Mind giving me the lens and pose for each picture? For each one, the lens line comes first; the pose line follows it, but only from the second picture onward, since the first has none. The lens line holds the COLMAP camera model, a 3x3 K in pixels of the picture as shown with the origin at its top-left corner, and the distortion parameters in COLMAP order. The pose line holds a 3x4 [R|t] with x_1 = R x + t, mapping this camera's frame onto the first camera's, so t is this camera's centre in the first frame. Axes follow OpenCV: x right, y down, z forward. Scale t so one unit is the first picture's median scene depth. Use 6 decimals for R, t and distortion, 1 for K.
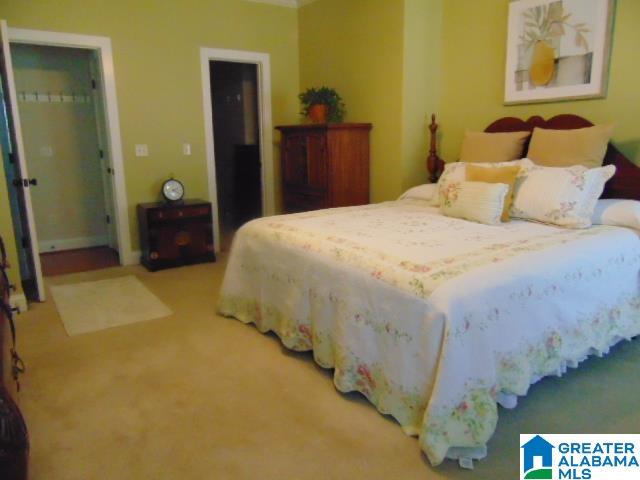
lens RADIAL K [[478.6, 0, 317.7], [0, 478.6, 236.6], [0, 0, 1]] dist [-0.033684, 0.066859]
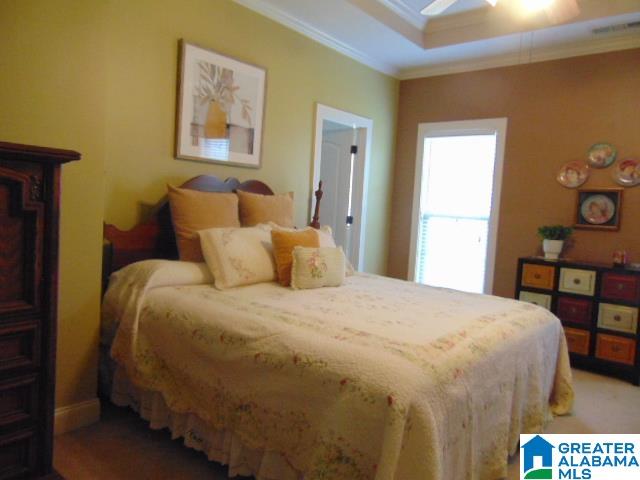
lens RADIAL K [[478.6, 0, 317.7], [0, 478.6, 236.6], [0, 0, 1]] dist [-0.033684, 0.066859]
pose [[-0.277802, -0.062234, 0.958620, -0.510538], [0.143334, 0.984044, 0.105421, -0.202466], [-0.949885, 0.166689, -0.264449, 1.057077]]
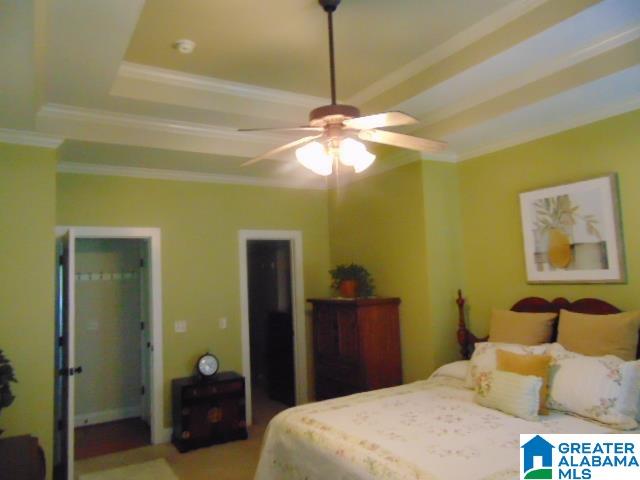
lens RADIAL K [[478.6, 0, 317.7], [0, 478.6, 236.6], [0, 0, 1]] dist [-0.033684, 0.066859]
pose [[0.997648, -0.028641, -0.062282, 0.004131], [0.010019, 0.959700, -0.280847, -0.091939], [0.067815, 0.279562, 0.957730, -0.051949]]
